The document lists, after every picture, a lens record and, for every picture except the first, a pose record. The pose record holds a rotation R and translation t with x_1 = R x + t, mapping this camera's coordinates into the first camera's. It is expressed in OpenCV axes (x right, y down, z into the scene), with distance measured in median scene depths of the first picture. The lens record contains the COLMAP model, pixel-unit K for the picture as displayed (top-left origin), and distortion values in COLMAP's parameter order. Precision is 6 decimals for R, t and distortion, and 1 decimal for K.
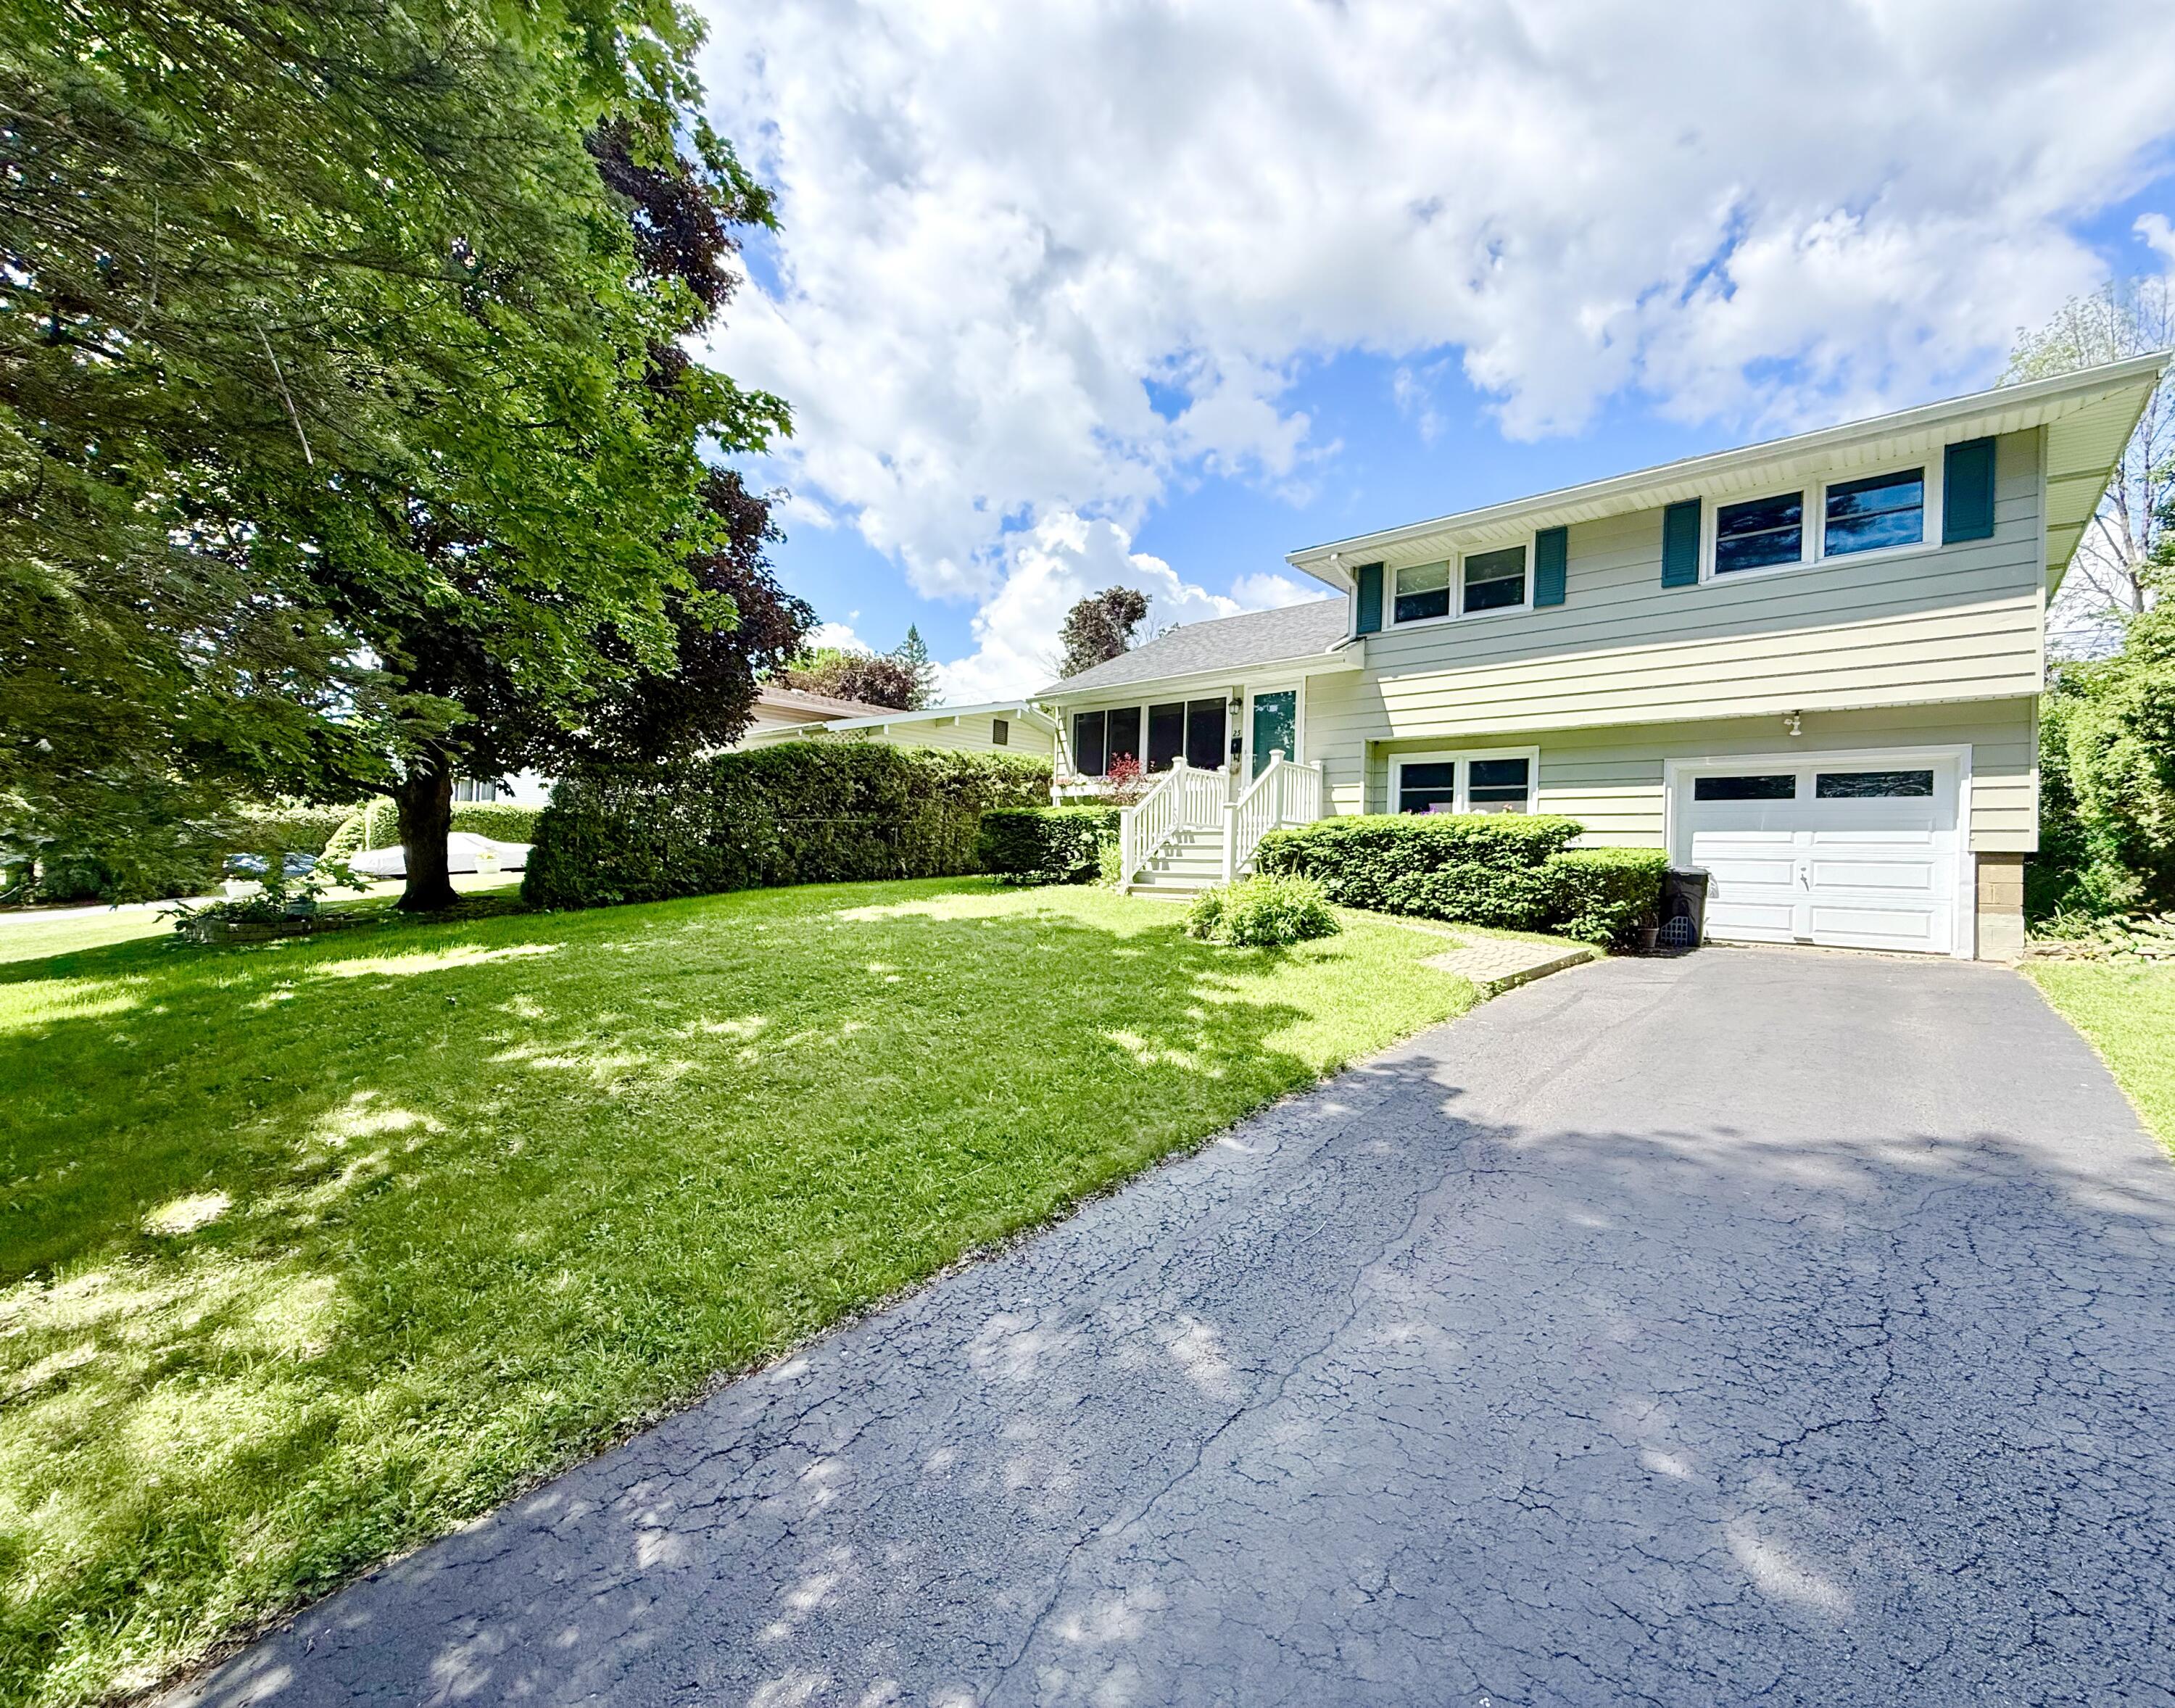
lens RADIAL K [[946.7, 0, 1087.5], [0, 946.7, 854.0], [0, 0, 1]] dist [-0.001825, -0.000346]
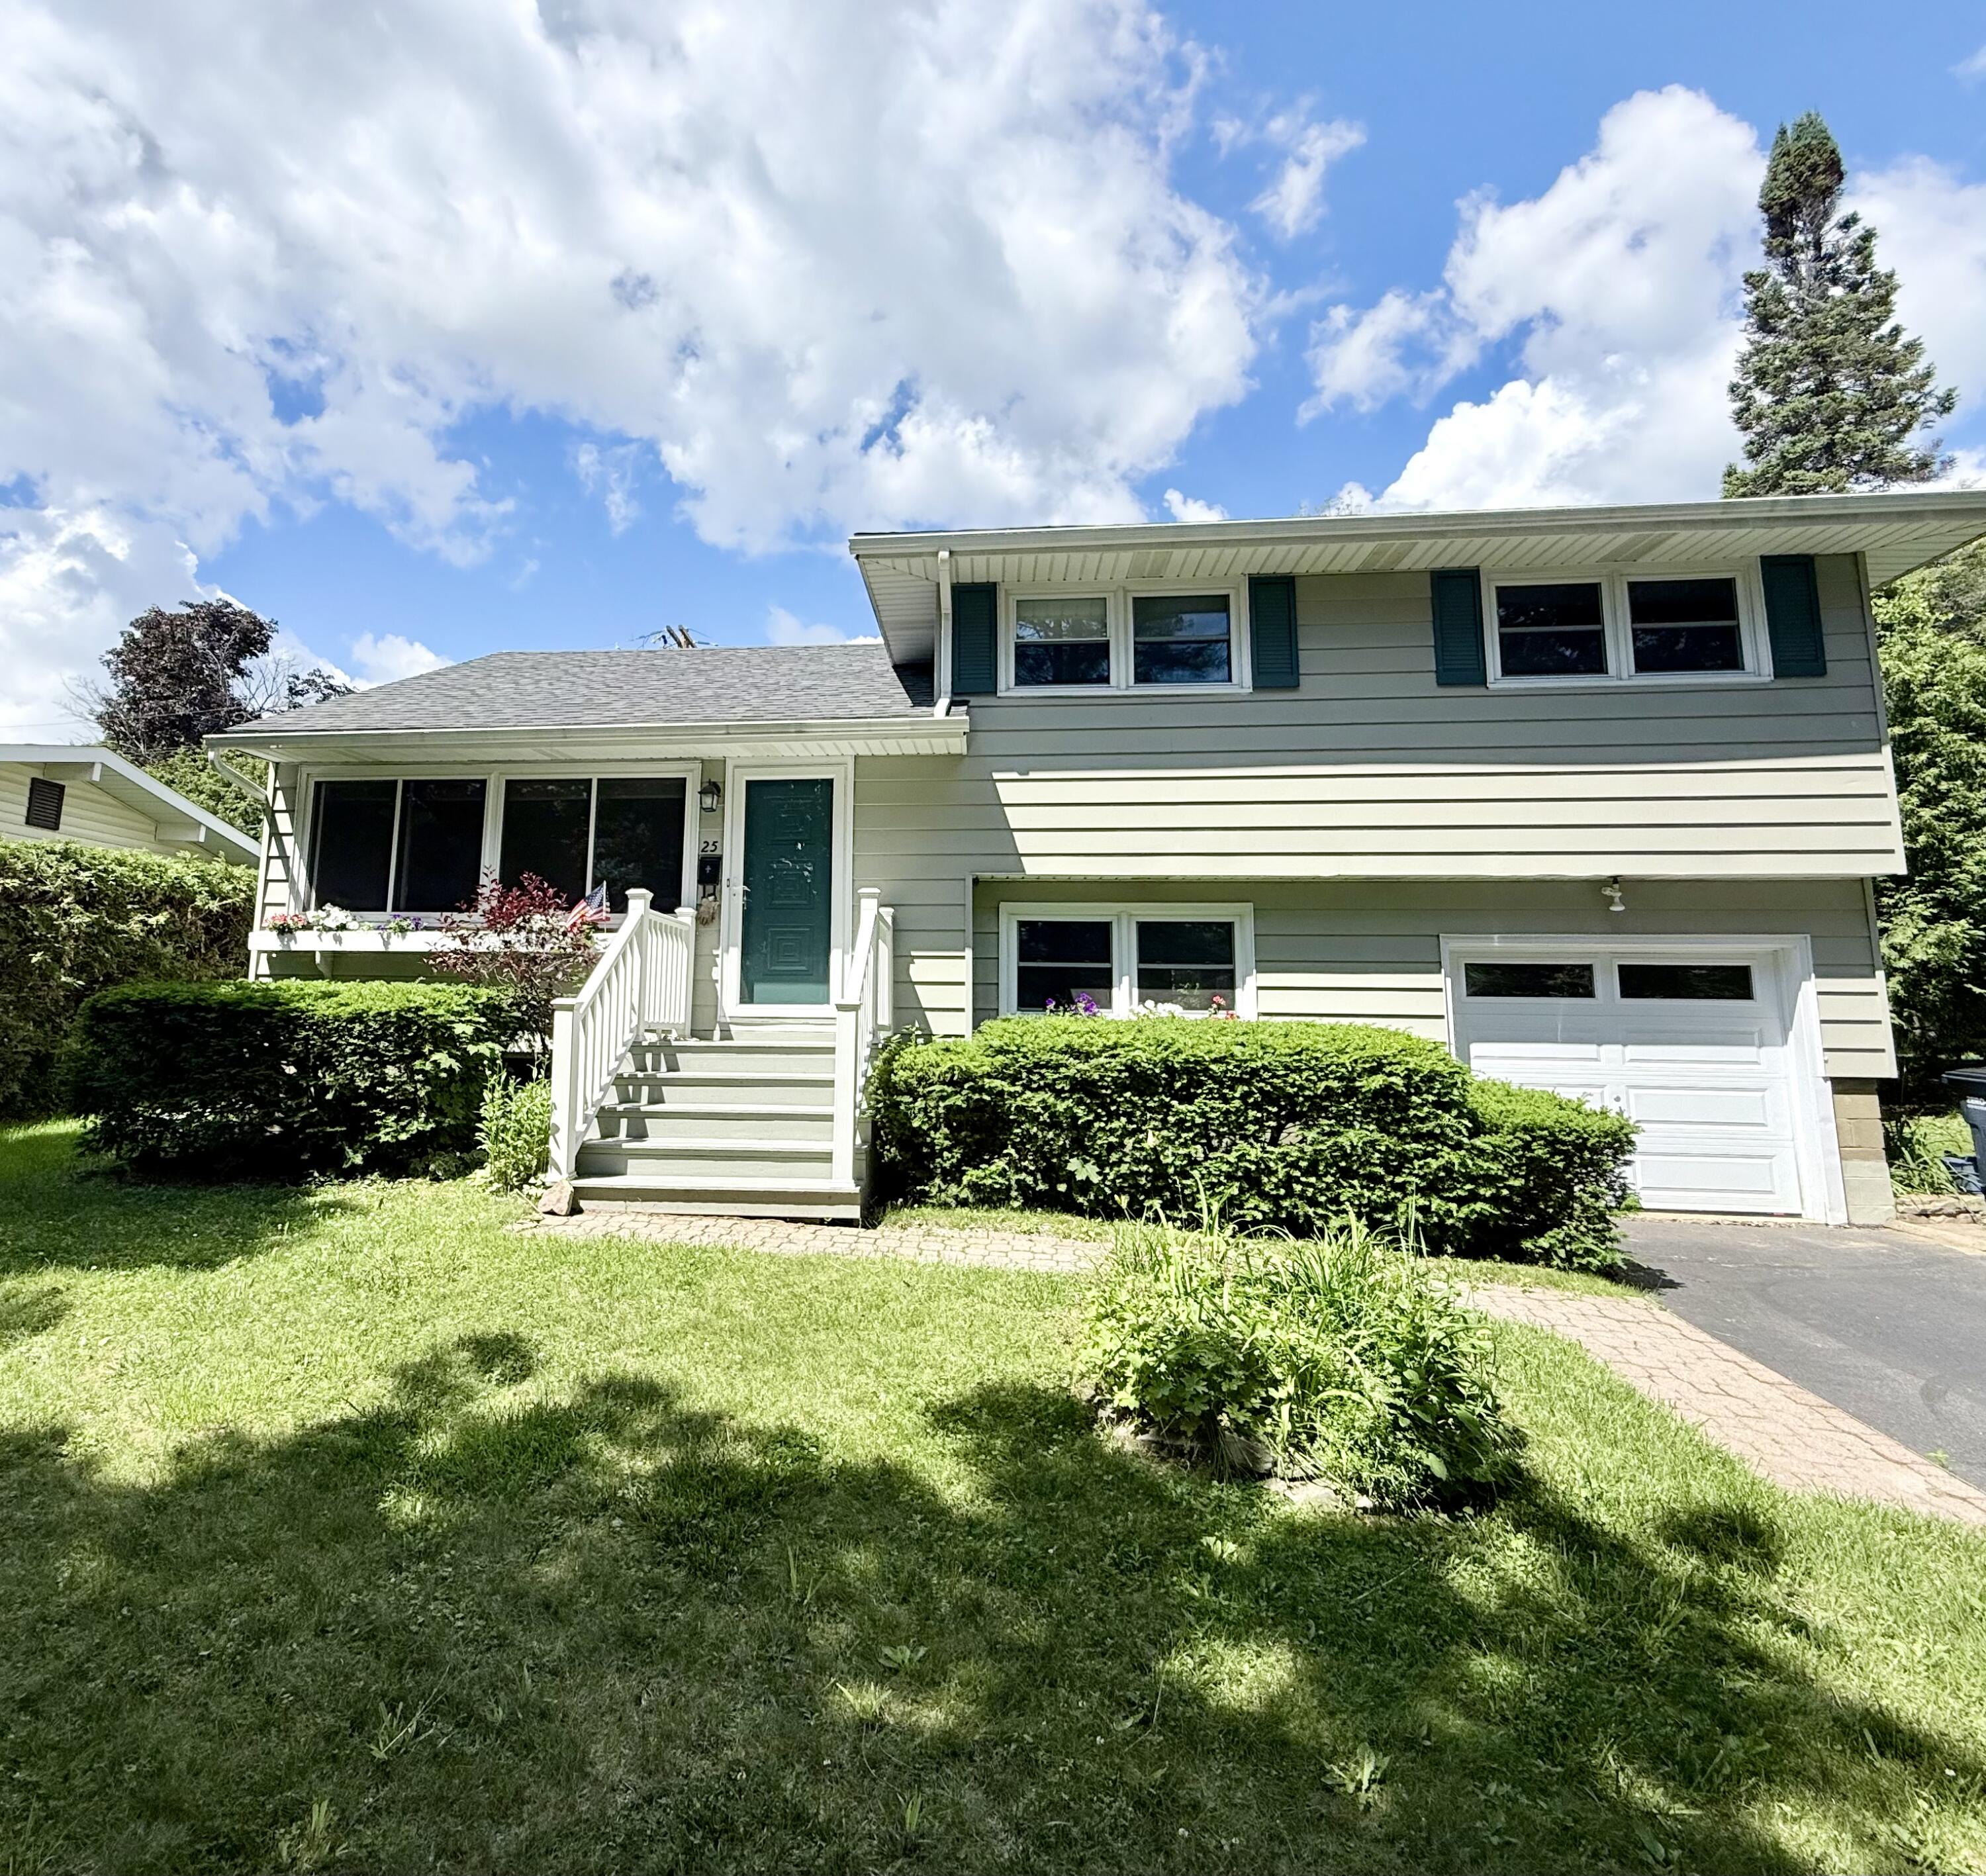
lens RADIAL K [[1203.2, 0, 991.0], [0, 1203.2, 844.0], [0, 0, 1]] dist [-0.005371, -0.000958]
pose [[0.806782, 0.073375, 0.586276, -0.133616], [0.005354, 0.991310, -0.131434, -0.046917], [-0.590826, 0.109177, 0.799378, 0.436809]]
